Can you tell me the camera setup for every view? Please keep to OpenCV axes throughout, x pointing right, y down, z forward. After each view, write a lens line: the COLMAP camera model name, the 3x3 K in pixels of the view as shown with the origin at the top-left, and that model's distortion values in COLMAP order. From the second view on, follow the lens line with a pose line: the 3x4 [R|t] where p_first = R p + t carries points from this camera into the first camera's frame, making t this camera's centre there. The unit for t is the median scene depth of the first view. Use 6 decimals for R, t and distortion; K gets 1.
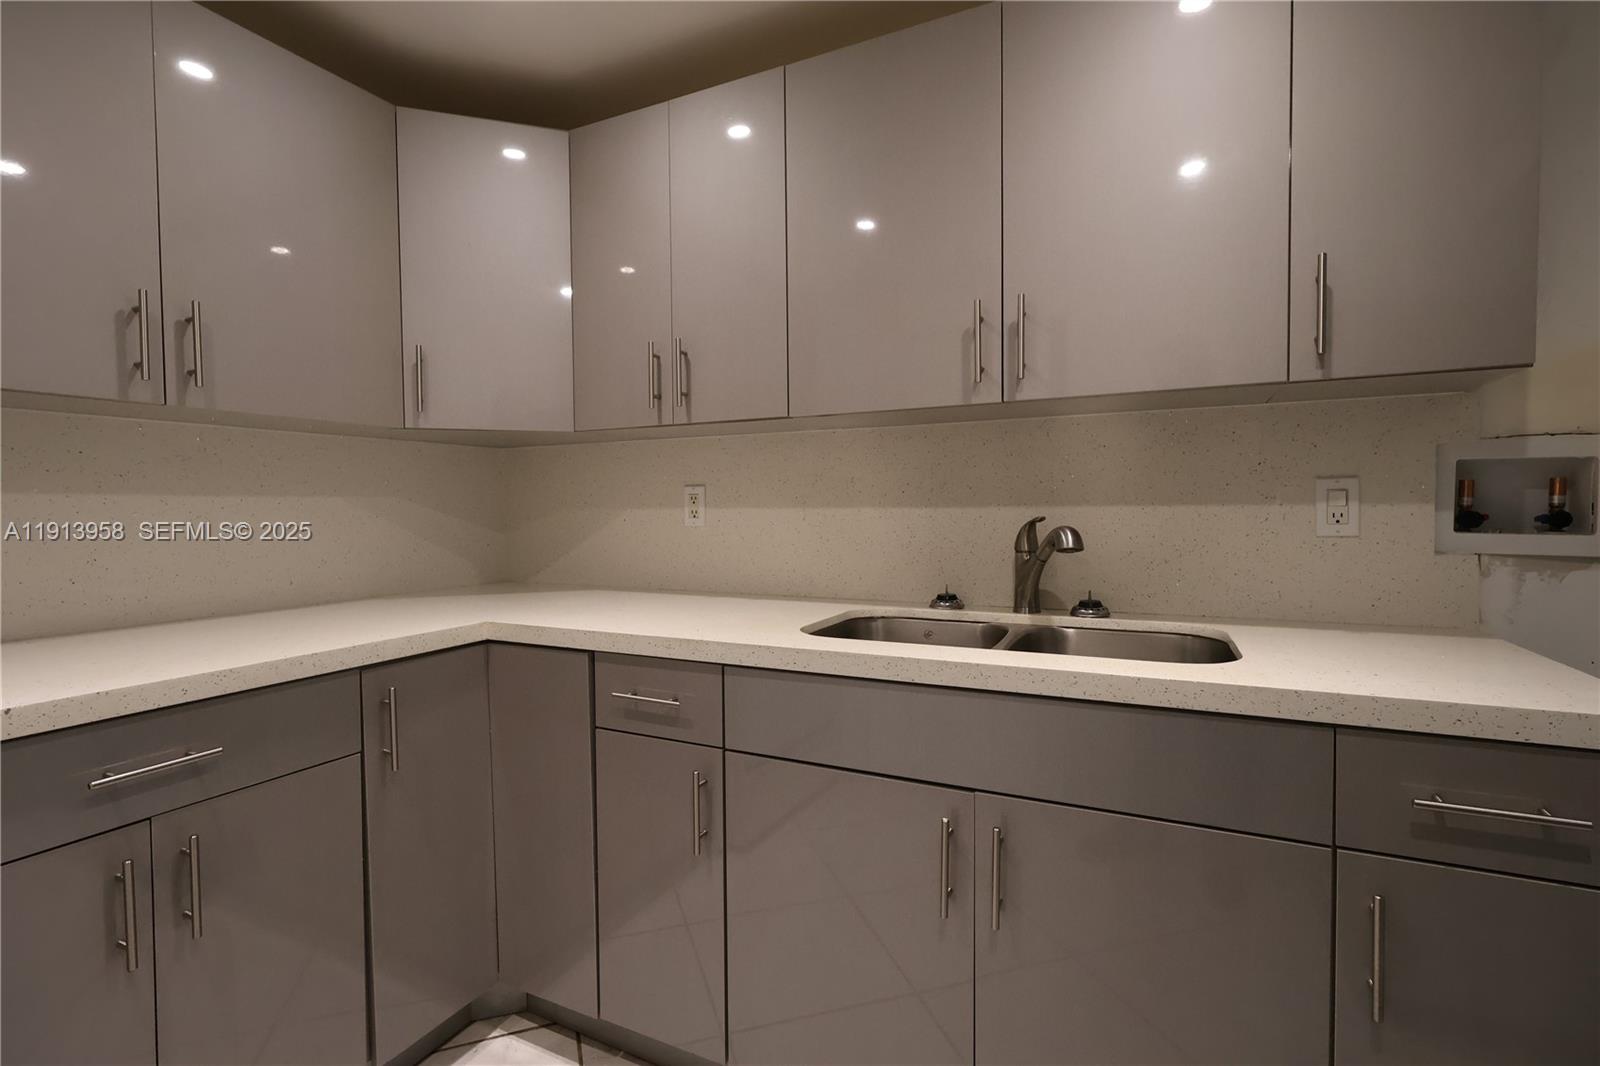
lens RADIAL K [[736.2, 0, 794.1], [0, 736.2, 531.1], [0, 0, 1]] dist [-0.001813, 0.000761]
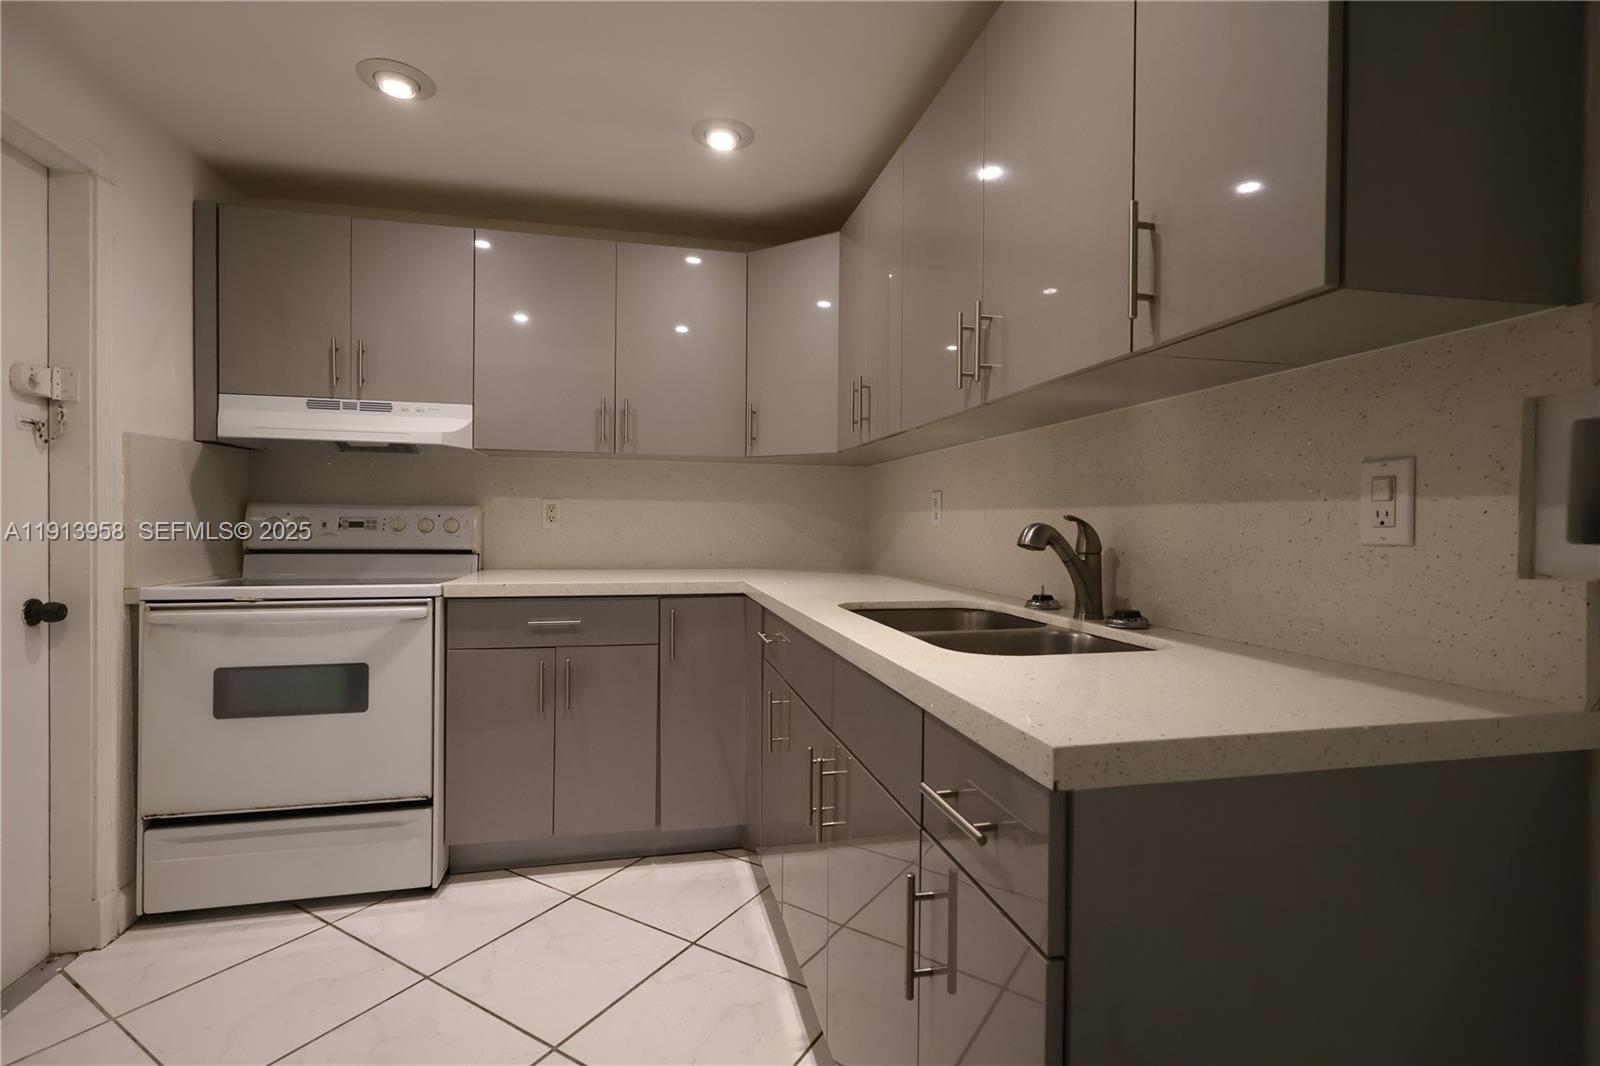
lens RADIAL K [[736.2, 0, 794.1], [0, 736.2, 531.1], [0, 0, 1]] dist [-0.001813, 0.000761]
pose [[0.626700, 0.025238, -0.778852, 0.922550], [-0.043254, 0.999061, -0.002431, 0.019832], [0.778059, 0.035212, 0.627204, 0.135179]]
